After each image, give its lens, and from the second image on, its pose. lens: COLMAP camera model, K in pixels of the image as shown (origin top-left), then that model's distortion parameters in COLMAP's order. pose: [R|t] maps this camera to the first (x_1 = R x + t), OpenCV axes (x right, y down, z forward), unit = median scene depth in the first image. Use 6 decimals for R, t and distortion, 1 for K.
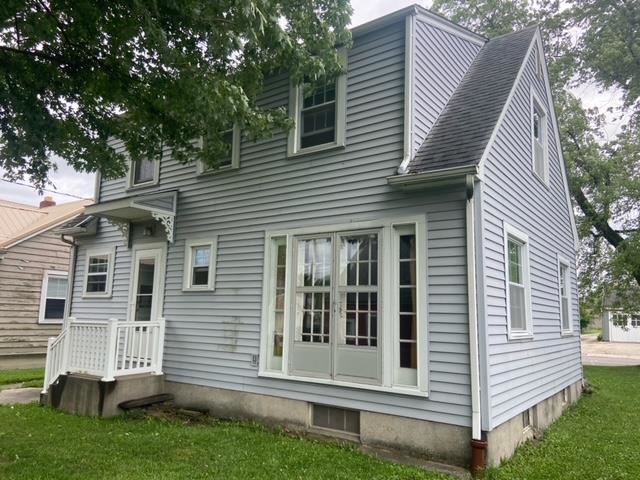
lens RADIAL K [[485.6, 0, 320.0], [0, 485.6, 240.0], [0, 0, 1]] dist [0.033081, 0.001531]
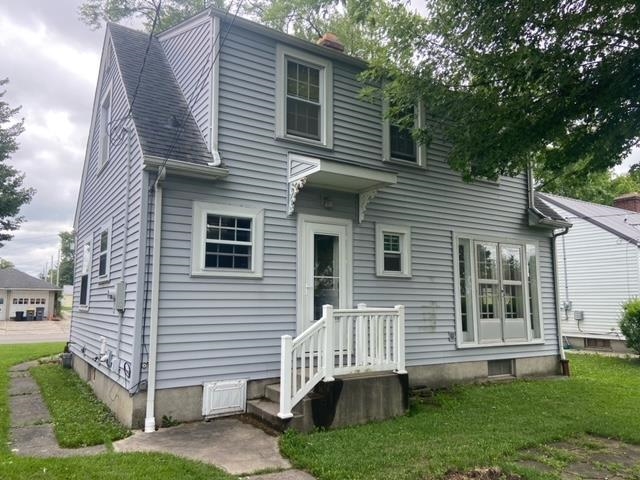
lens RADIAL K [[485.6, 0, 320.0], [0, 485.6, 240.0], [0, 0, 1]] dist [0.033081, 0.001531]
pose [[0.372953, 0.106108, 0.921763, -1.332459], [-0.130533, 0.989560, -0.061097, 0.117758], [-0.918622, -0.097534, 0.382910, 0.808221]]
